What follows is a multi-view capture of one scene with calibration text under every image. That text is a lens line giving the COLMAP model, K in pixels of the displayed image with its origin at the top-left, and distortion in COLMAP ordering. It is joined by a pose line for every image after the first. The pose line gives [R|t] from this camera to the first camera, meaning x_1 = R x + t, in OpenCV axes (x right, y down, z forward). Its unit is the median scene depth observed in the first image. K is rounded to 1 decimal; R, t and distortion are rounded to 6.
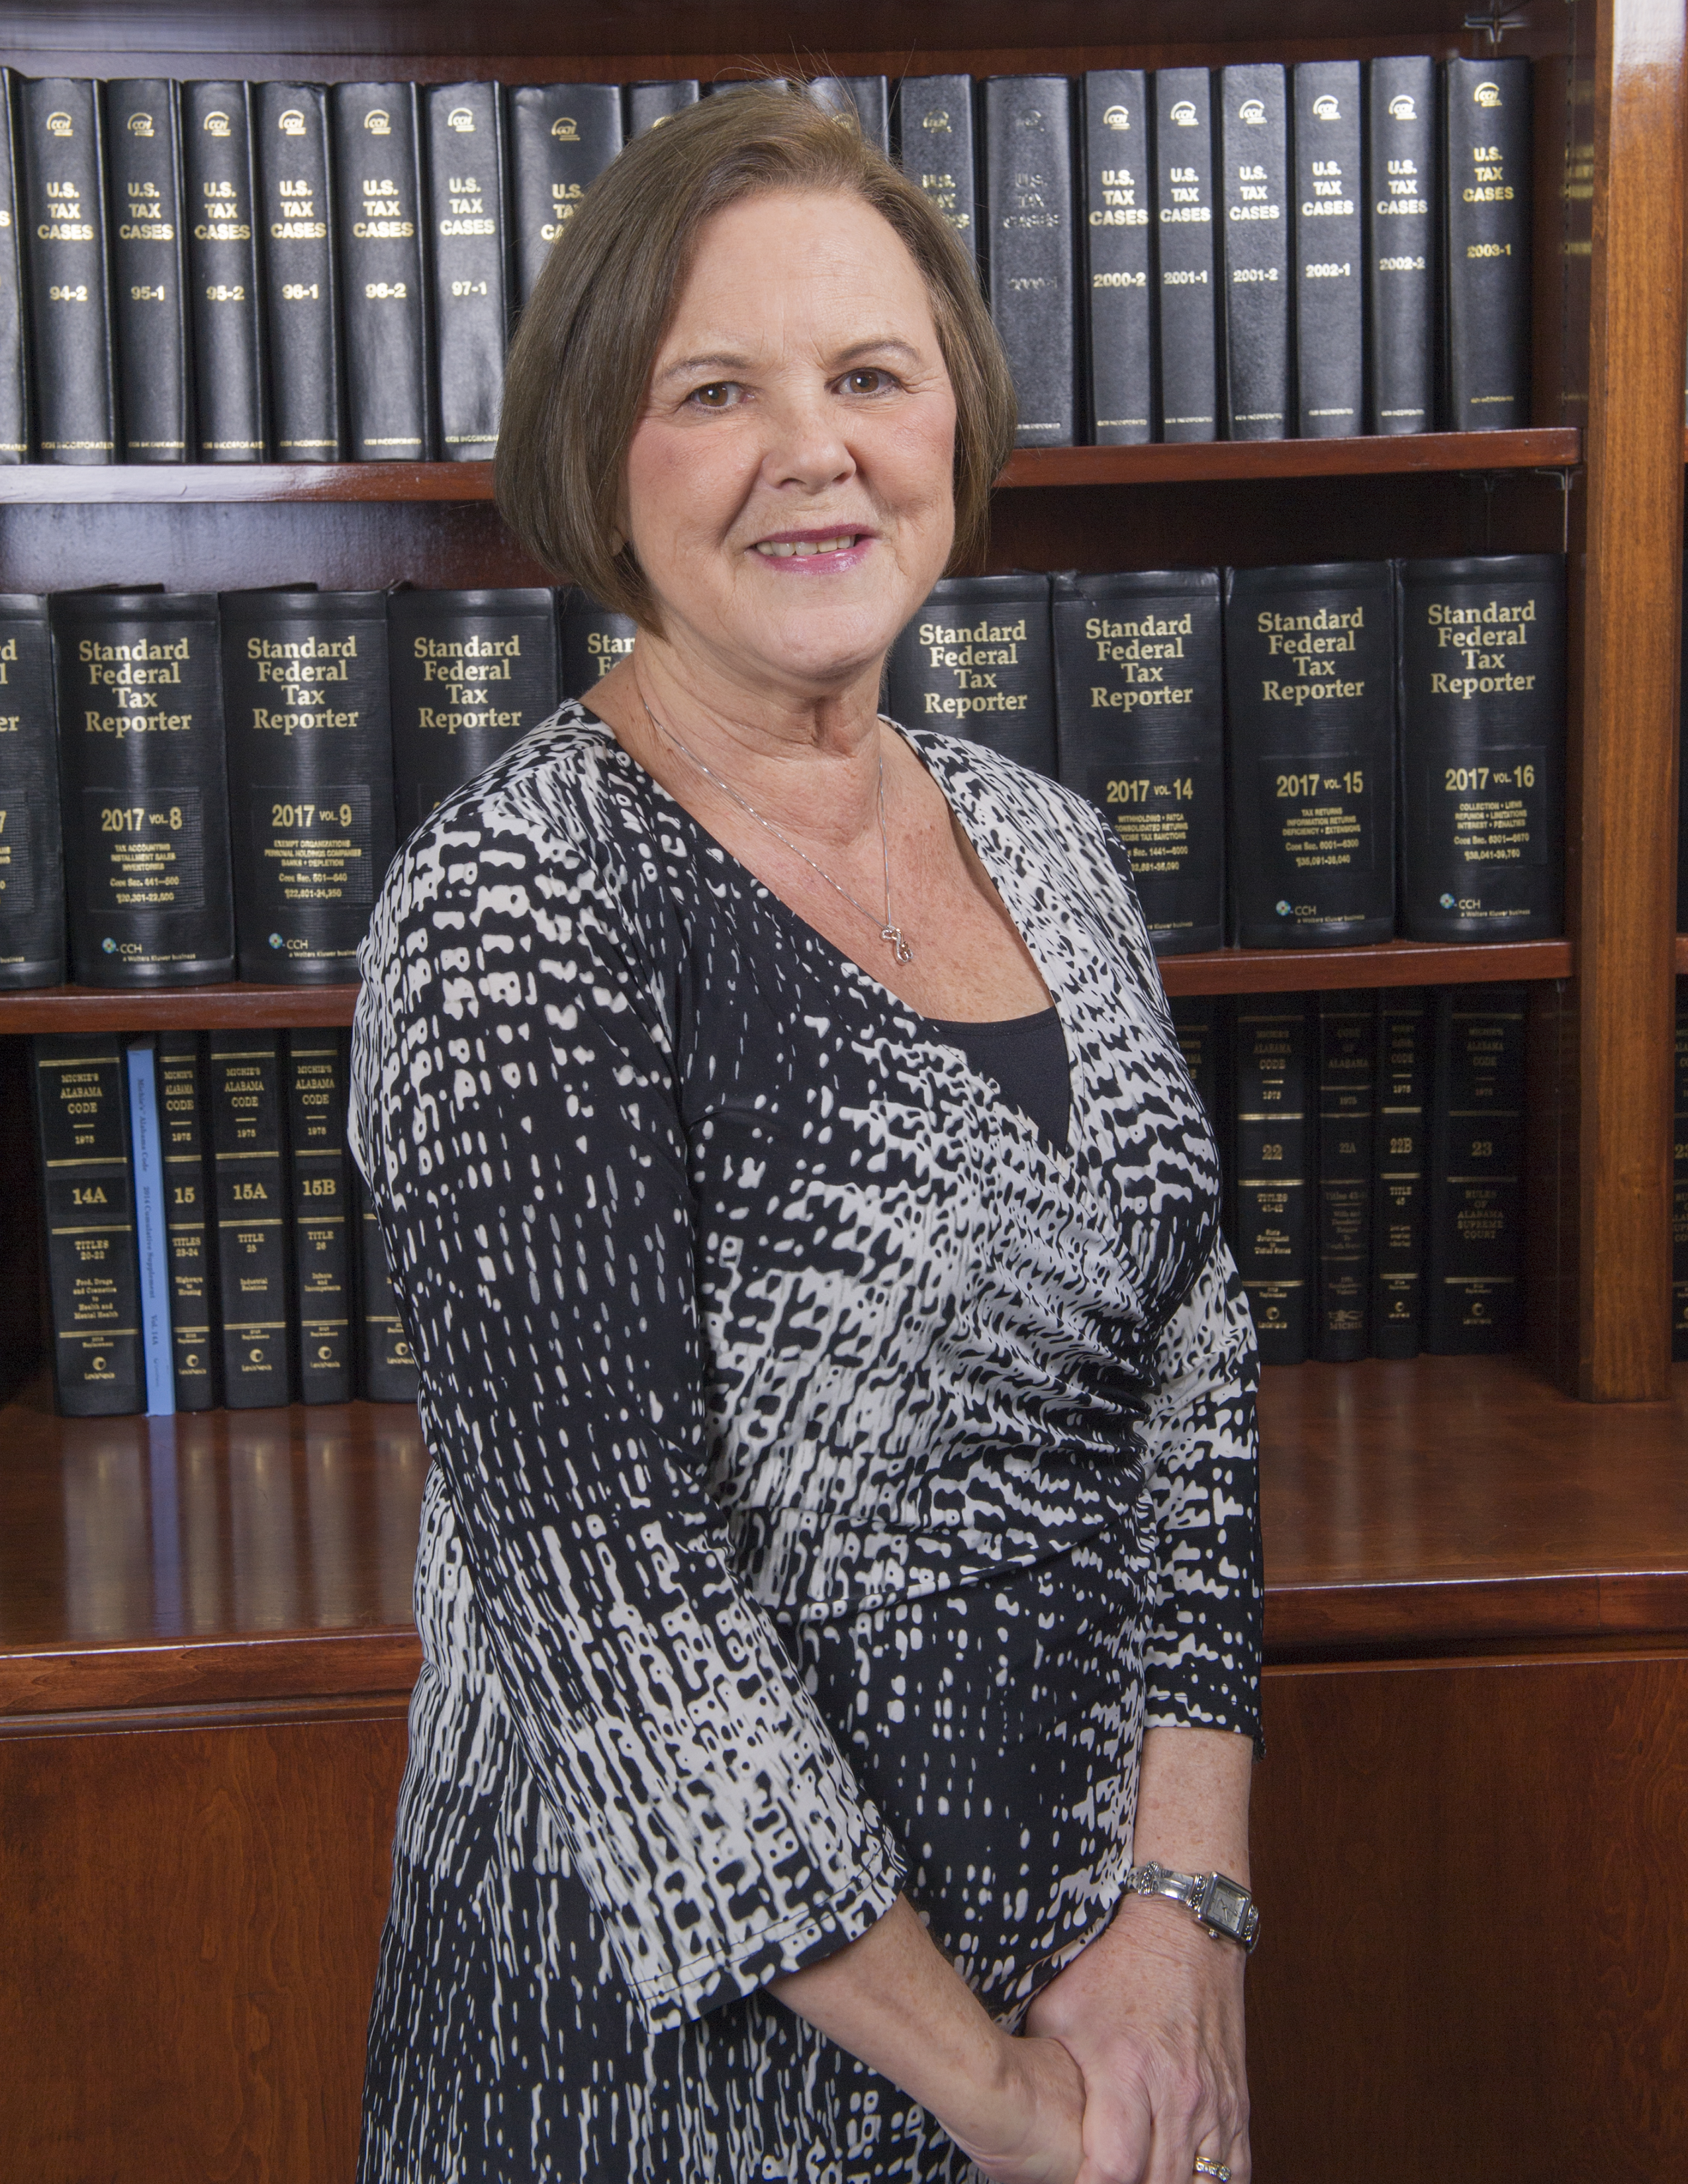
lens RADIAL K [[3169.8, 0, 849.2], [0, 3169.8, 962.1], [0, 0, 1]] dist [0.105636, 0.023022]
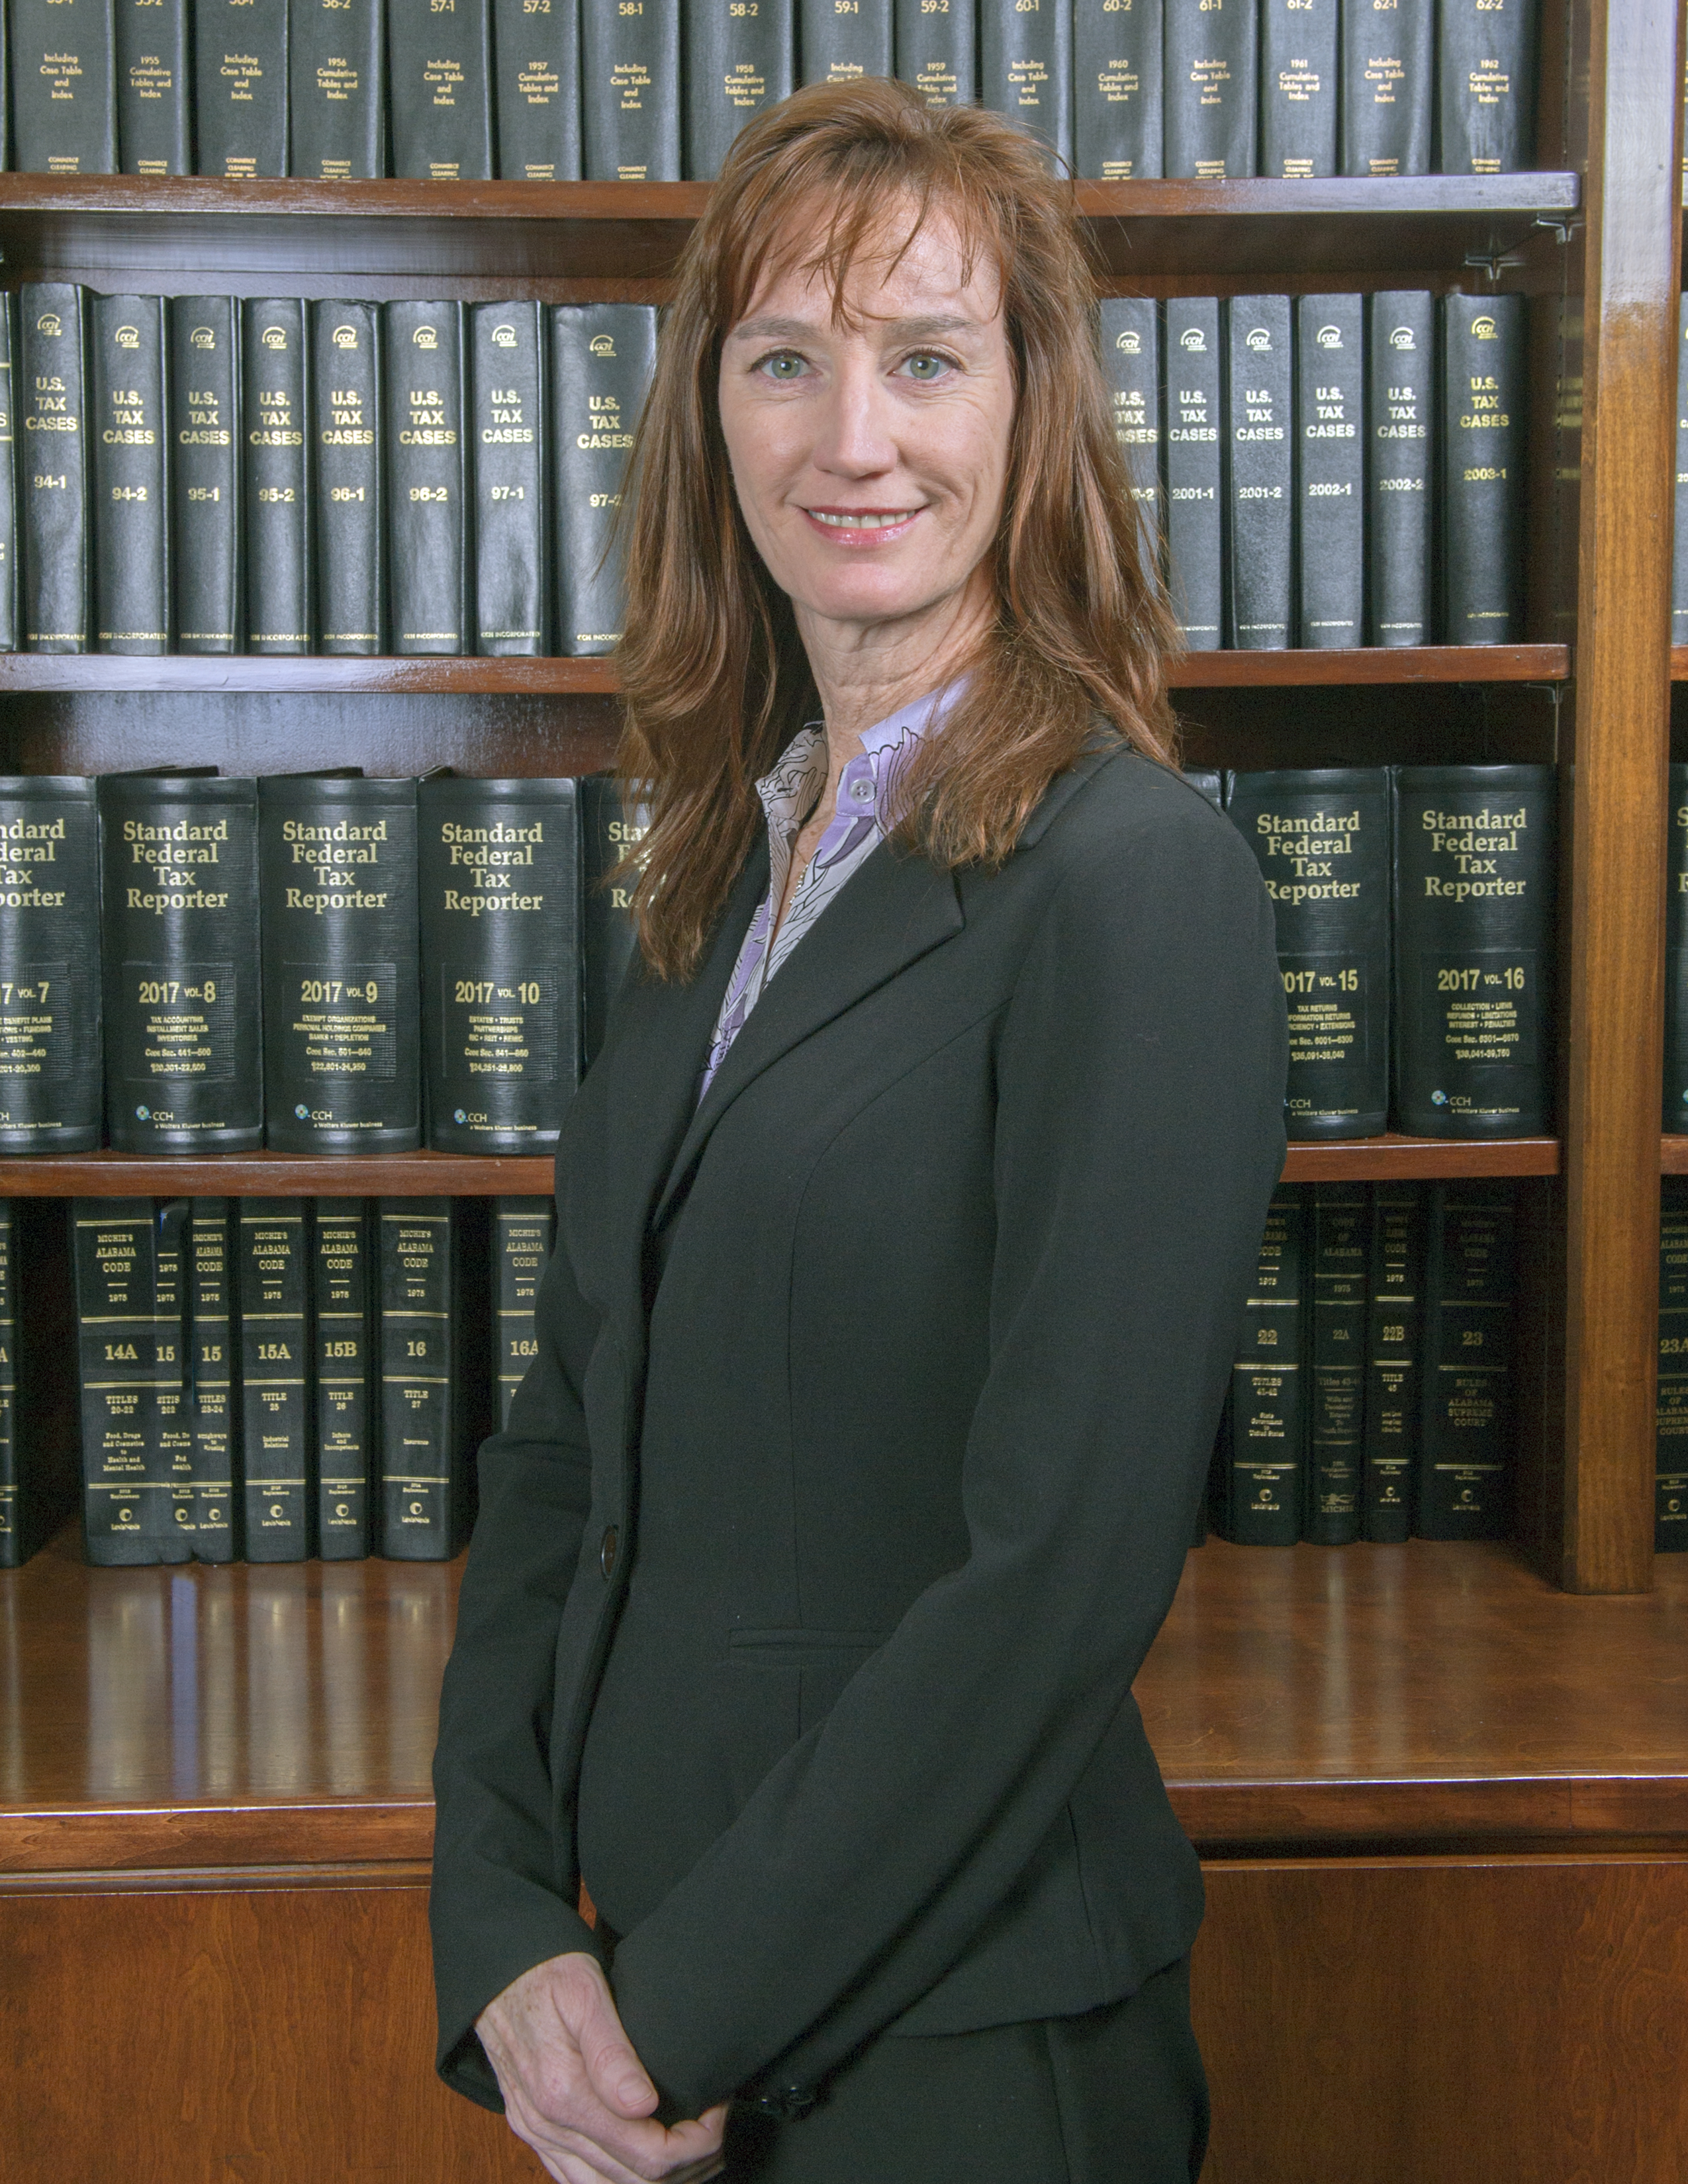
lens RADIAL K [[2940.6, 0, 847.1], [0, 2940.6, 961.3], [0, 0, 1]] dist [0.043173, 0.025556]
pose [[0.999325, 0.020880, -0.030217, 0.025168], [-0.022348, 0.998543, -0.049117, -0.012289], [0.029147, 0.049760, 0.998336, 0.043218]]
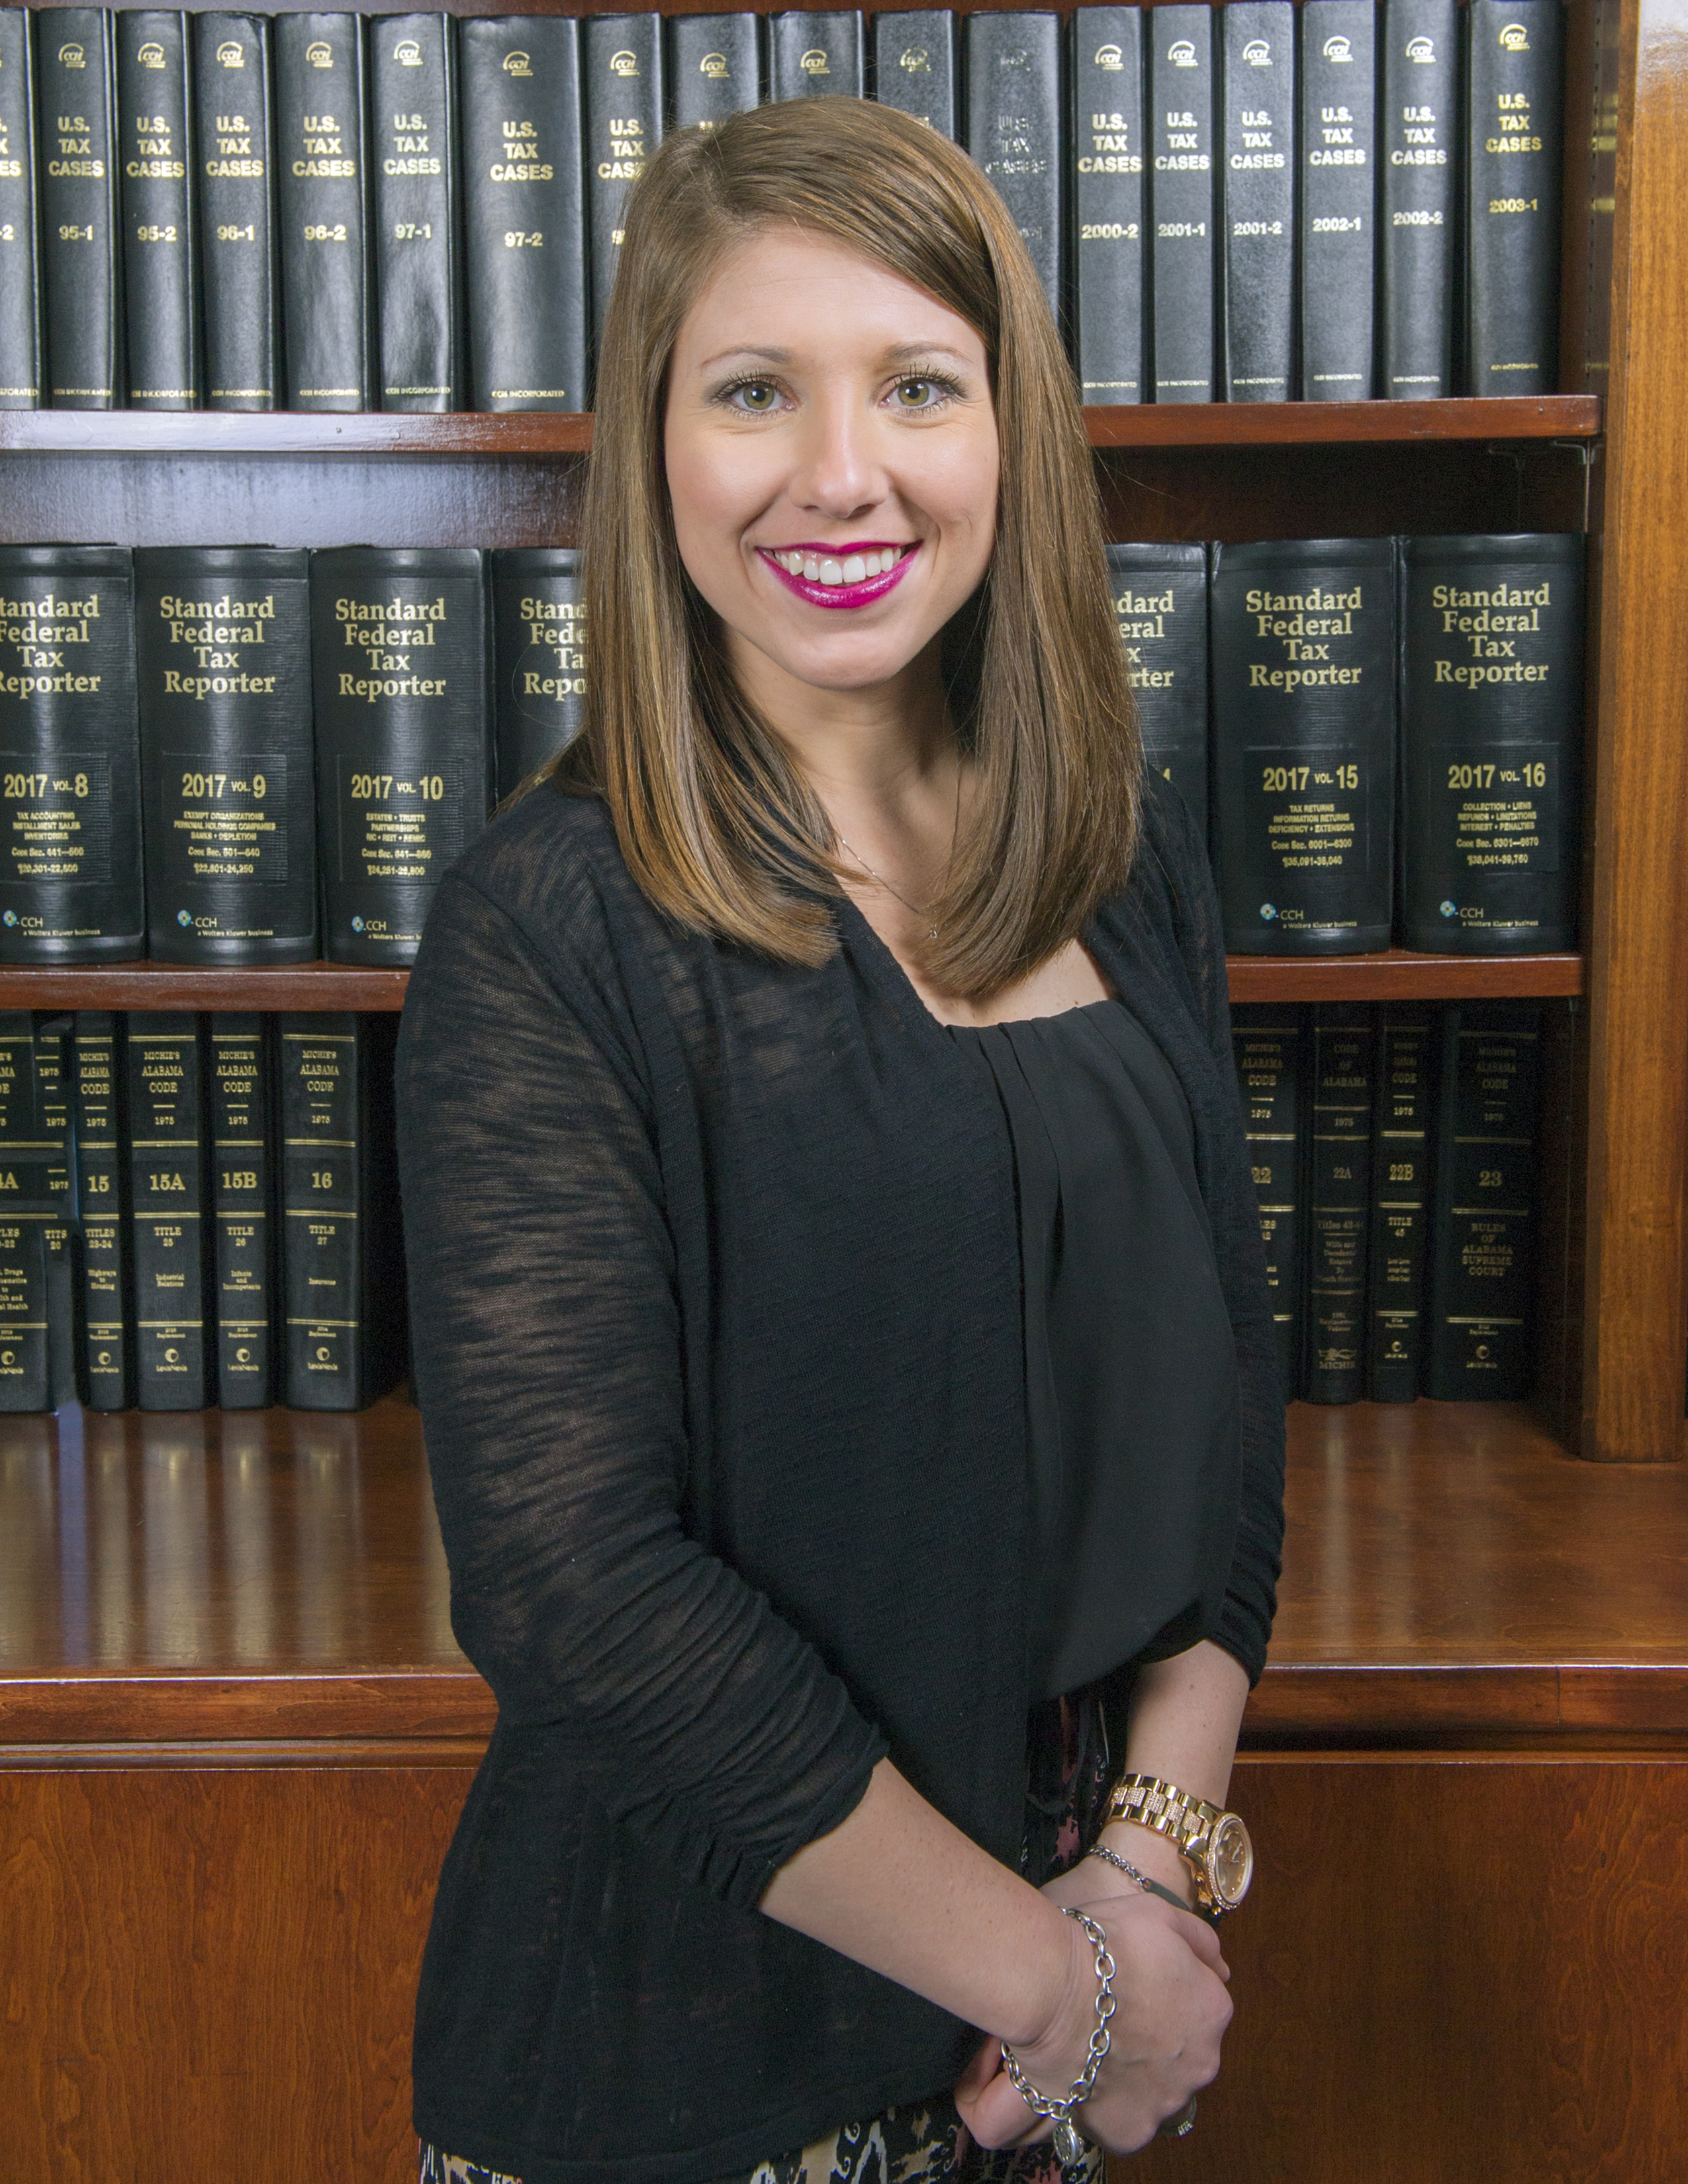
lens RADIAL K [[3027.3, 0, 848.5], [0, 3027.3, 923.3], [0, 0, 1]] dist [0.058655, 0.019751]
pose [[0.997221, 0.026765, -0.069533, 0.077262], [-0.027487, 0.999578, -0.009442, -0.002025], [0.069251, 0.011327, 0.997535, 0.116001]]
